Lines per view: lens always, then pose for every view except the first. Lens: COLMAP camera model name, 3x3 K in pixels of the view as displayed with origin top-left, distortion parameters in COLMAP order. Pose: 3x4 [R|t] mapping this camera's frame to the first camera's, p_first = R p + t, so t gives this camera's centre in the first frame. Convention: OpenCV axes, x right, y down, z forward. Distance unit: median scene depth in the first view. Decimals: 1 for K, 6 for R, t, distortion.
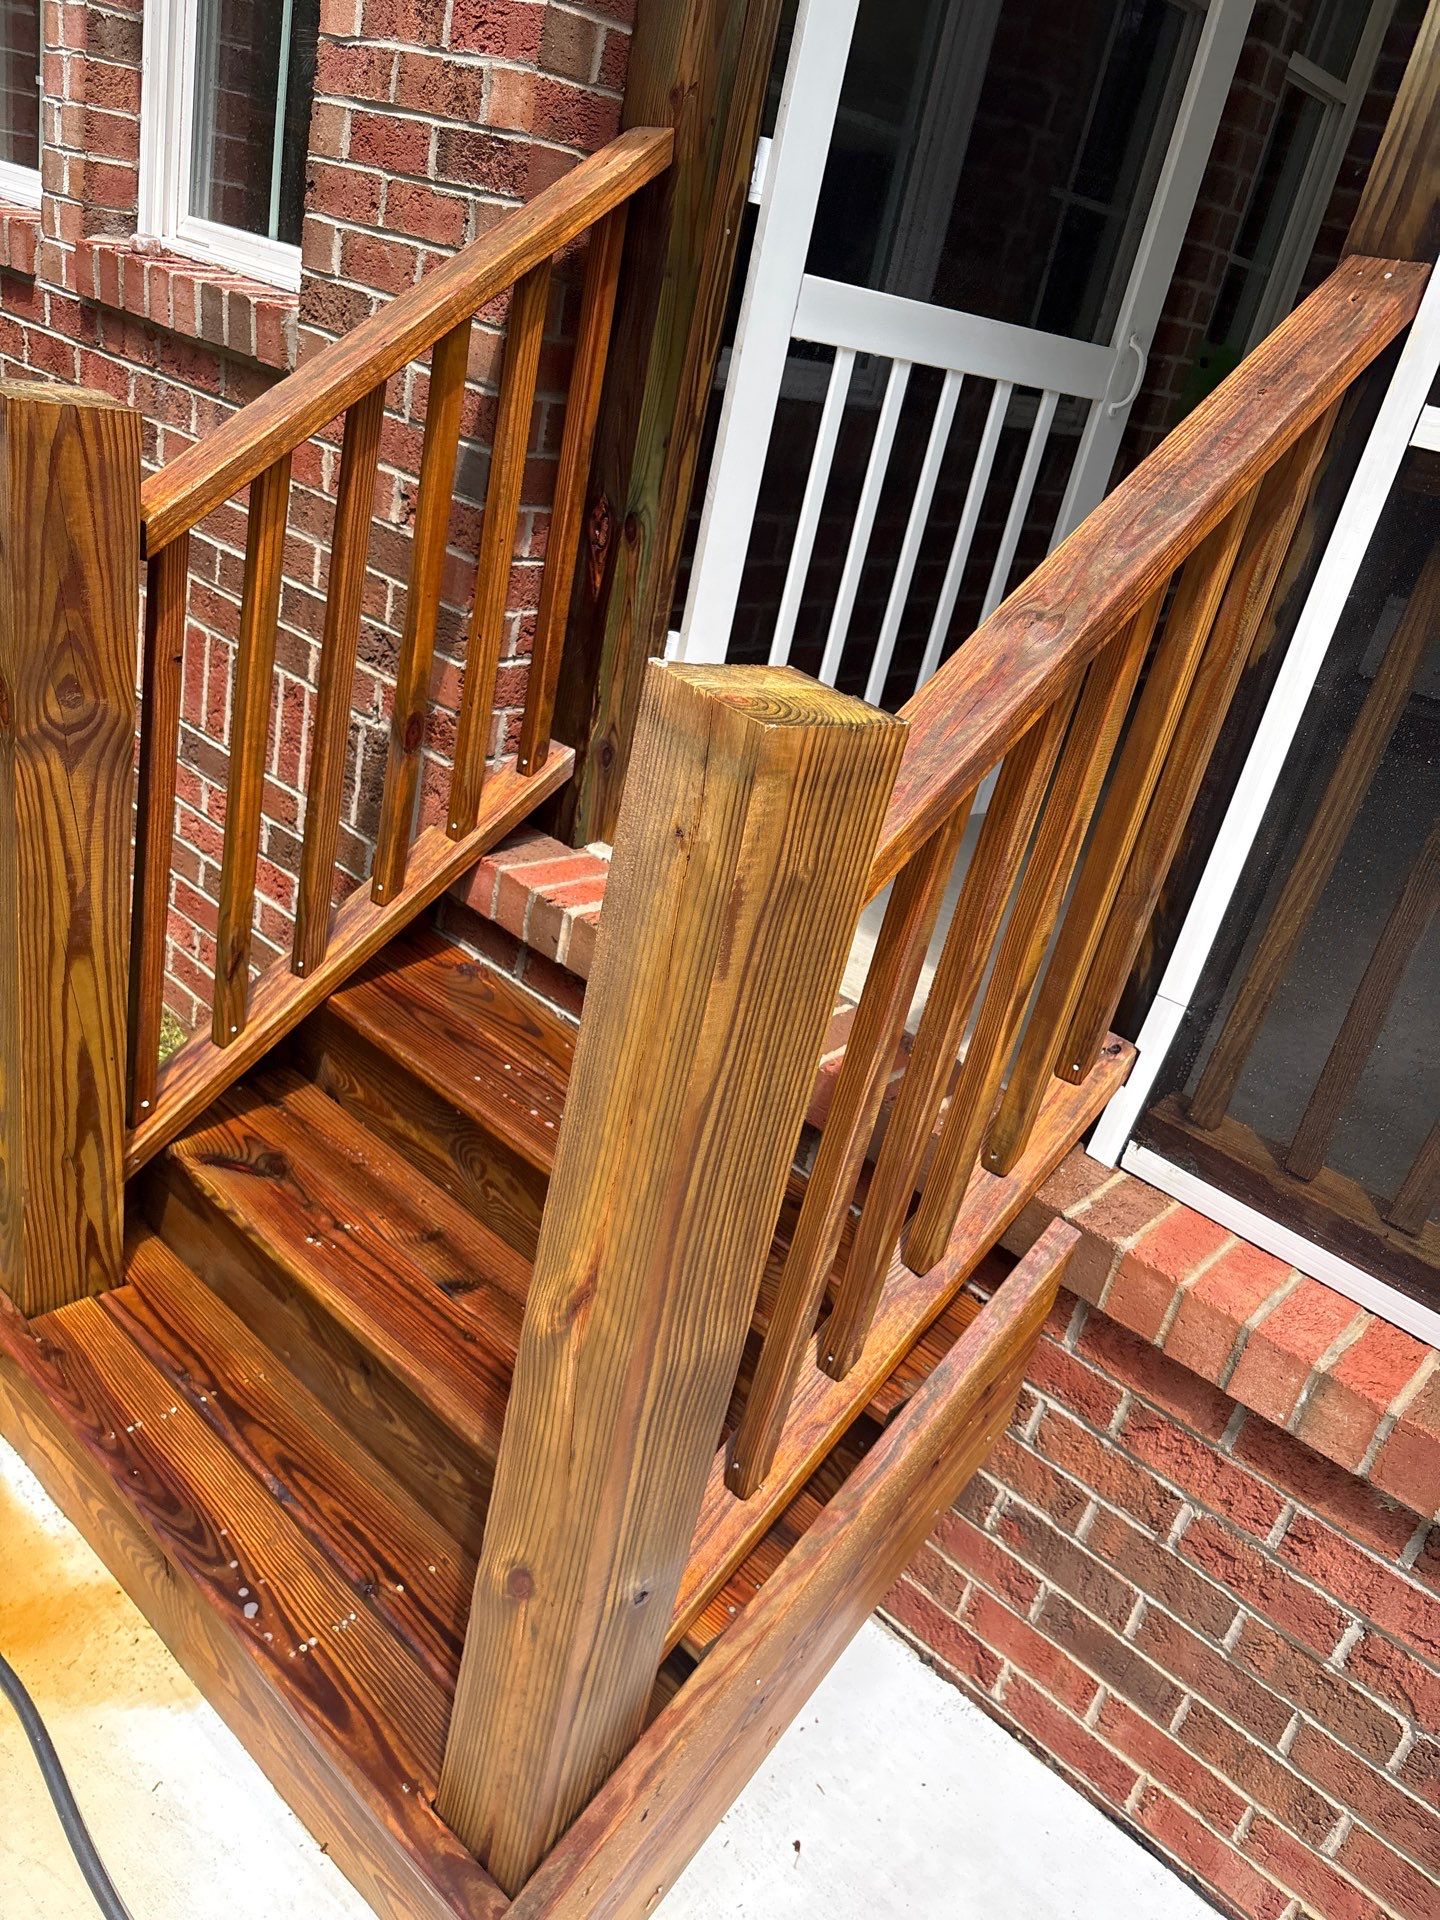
lens RADIAL K [[1450.9, 0, 720.0], [0, 1450.9, 960.0], [0, 0, 1]] dist [0.002414, -0.017334]
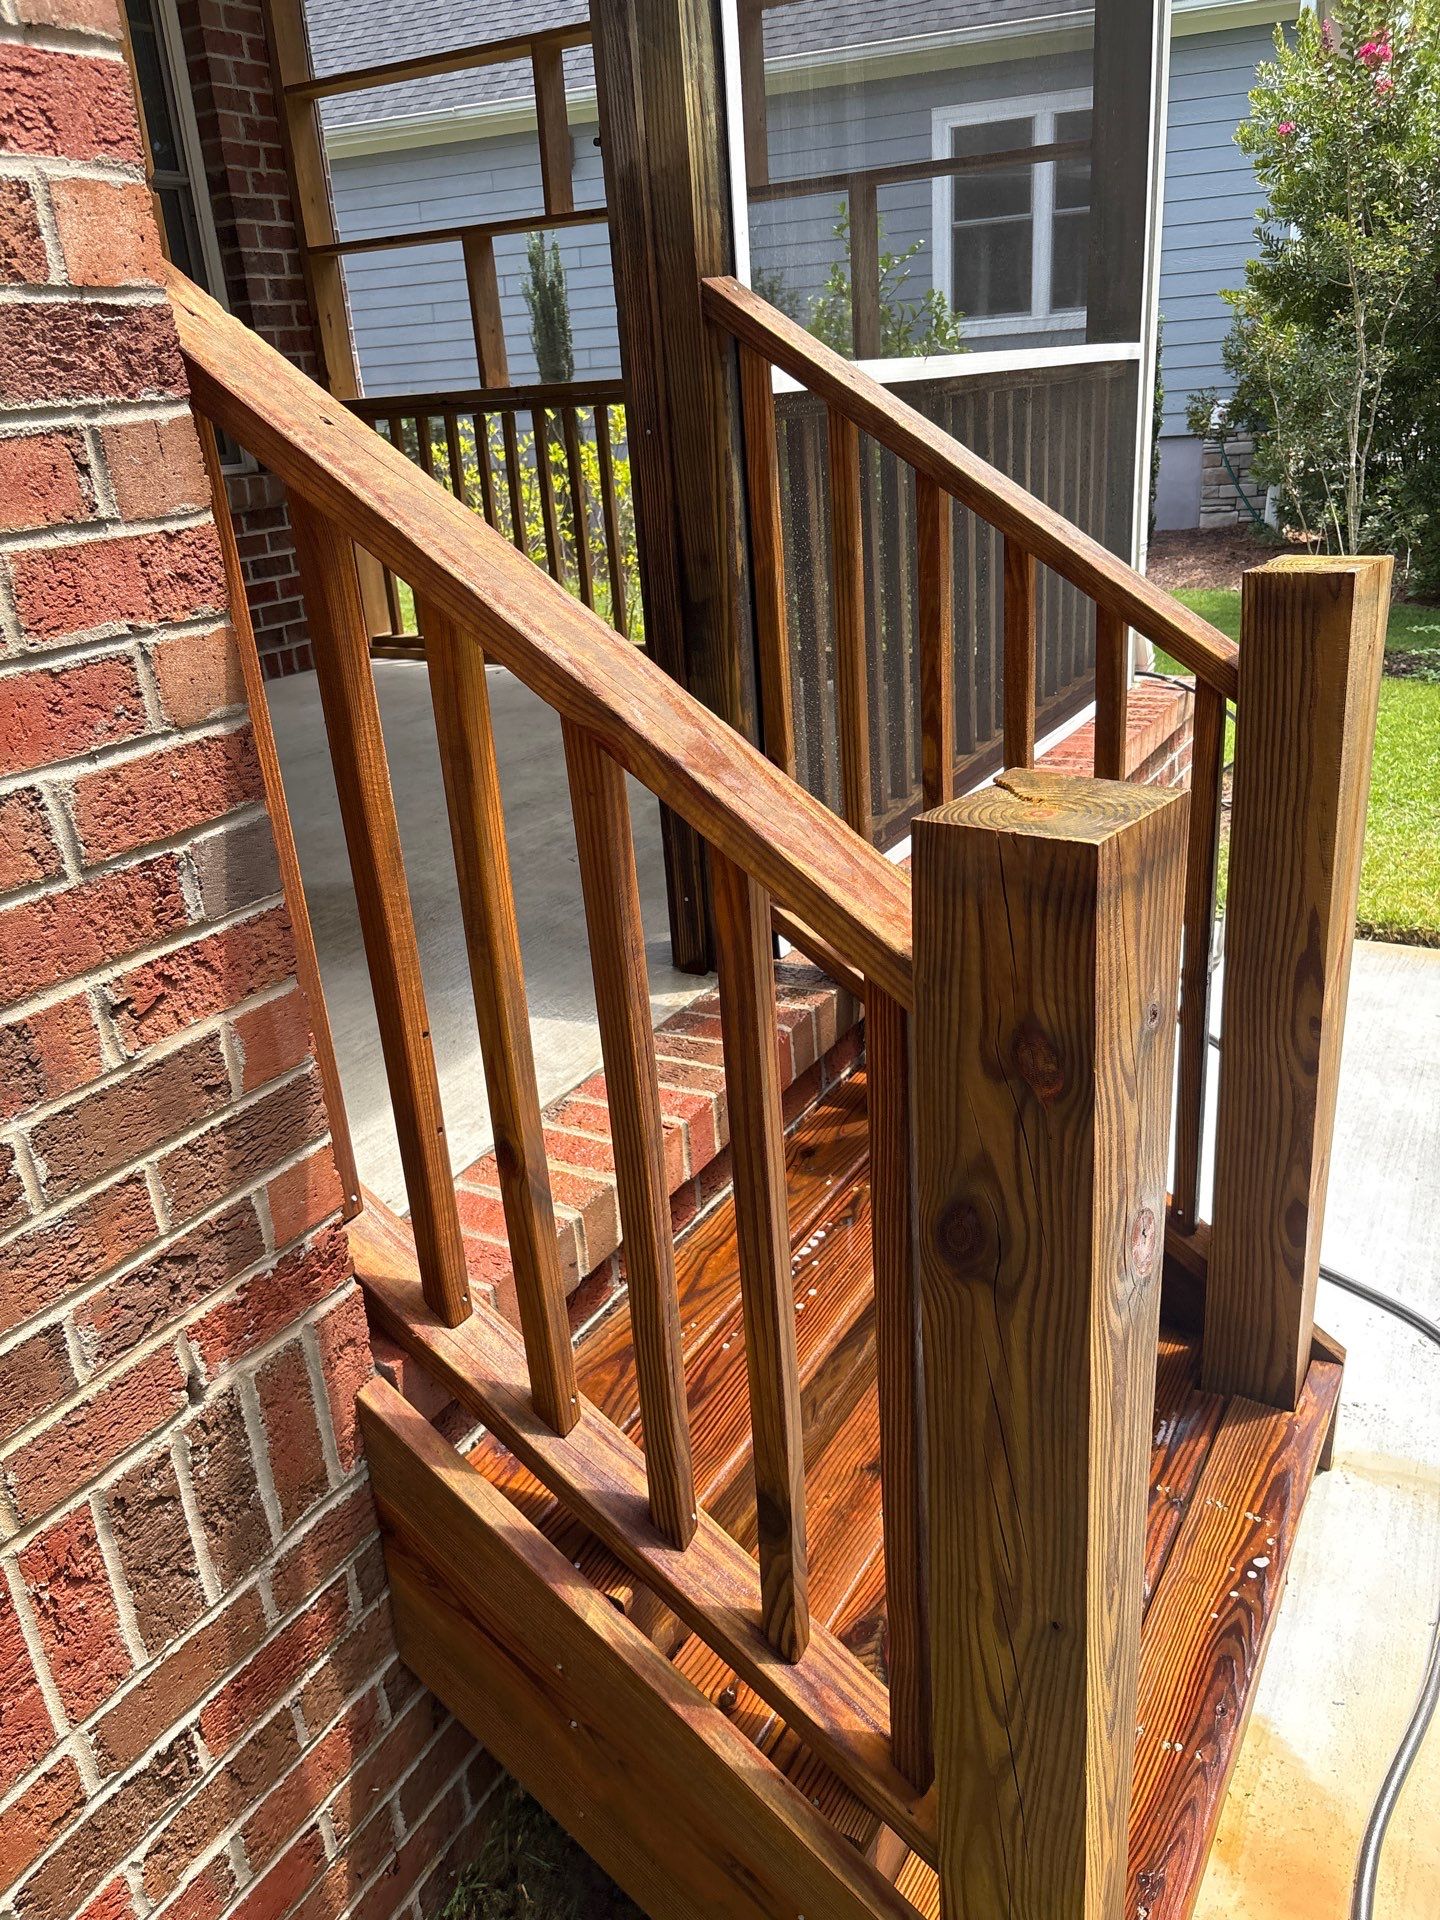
lens RADIAL K [[1450.9, 0, 720.0], [0, 1450.9, 960.0], [0, 0, 1]] dist [0.002414, -0.017334]
pose [[-0.216552, -0.533225, 0.817787, -0.758284], [0.452733, 0.687298, 0.568027, -0.592850], [-0.864950, 0.493246, 0.092573, 0.859656]]
